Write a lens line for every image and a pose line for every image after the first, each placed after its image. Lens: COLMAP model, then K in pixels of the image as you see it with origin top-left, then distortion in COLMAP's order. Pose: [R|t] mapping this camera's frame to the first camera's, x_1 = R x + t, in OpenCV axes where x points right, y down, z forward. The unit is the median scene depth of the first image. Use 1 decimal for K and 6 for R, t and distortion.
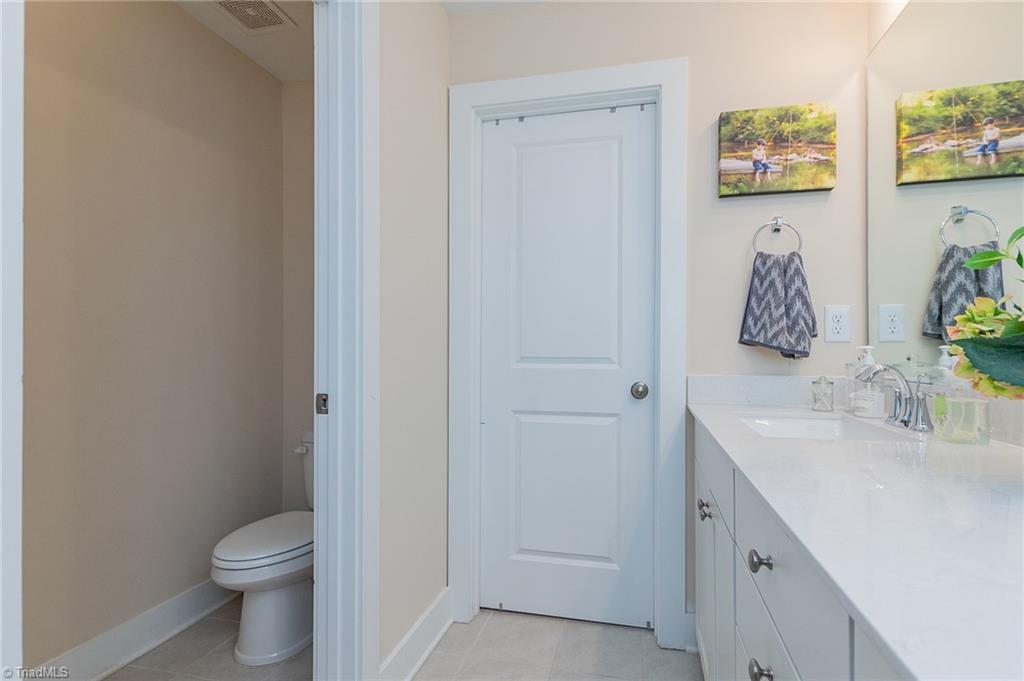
lens RADIAL K [[445.2, 0, 510.3], [0, 445.2, 361.7], [0, 0, 1]] dist [-0.000346, -0.001455]
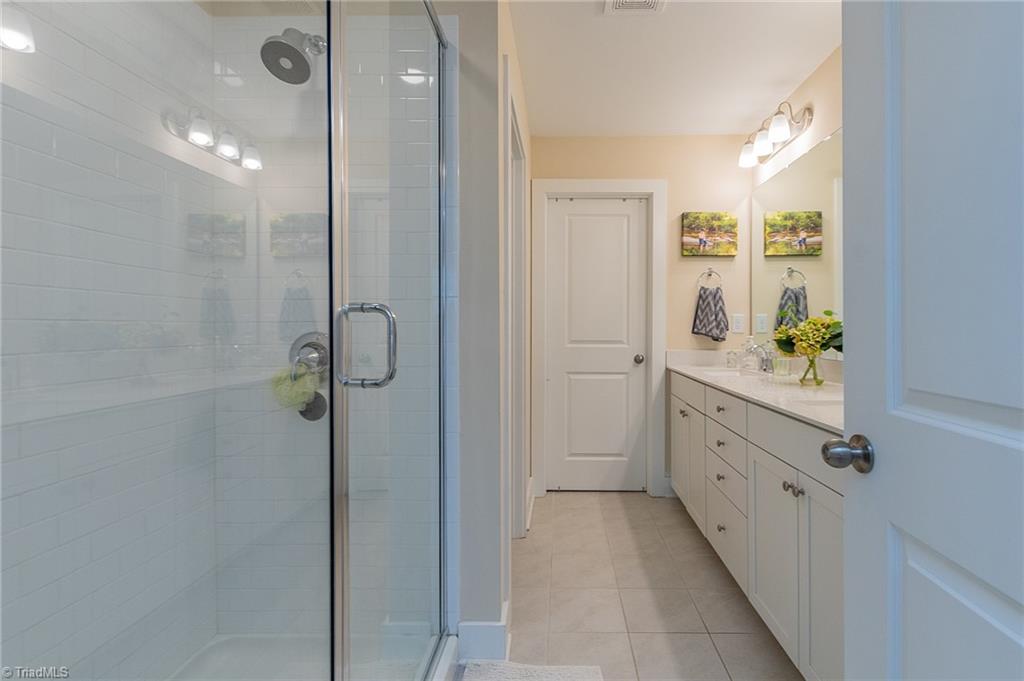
lens RADIAL K [[460.5, 0, 512.0], [0, 460.5, 340.5], [0, 0, 1]] dist [-0.000855, -0.000195]
pose [[0.981162, -0.005547, 0.193105, -0.662696], [0.003506, 0.999934, 0.010912, -0.036652], [-0.193153, -0.010030, 0.981117, -0.836471]]
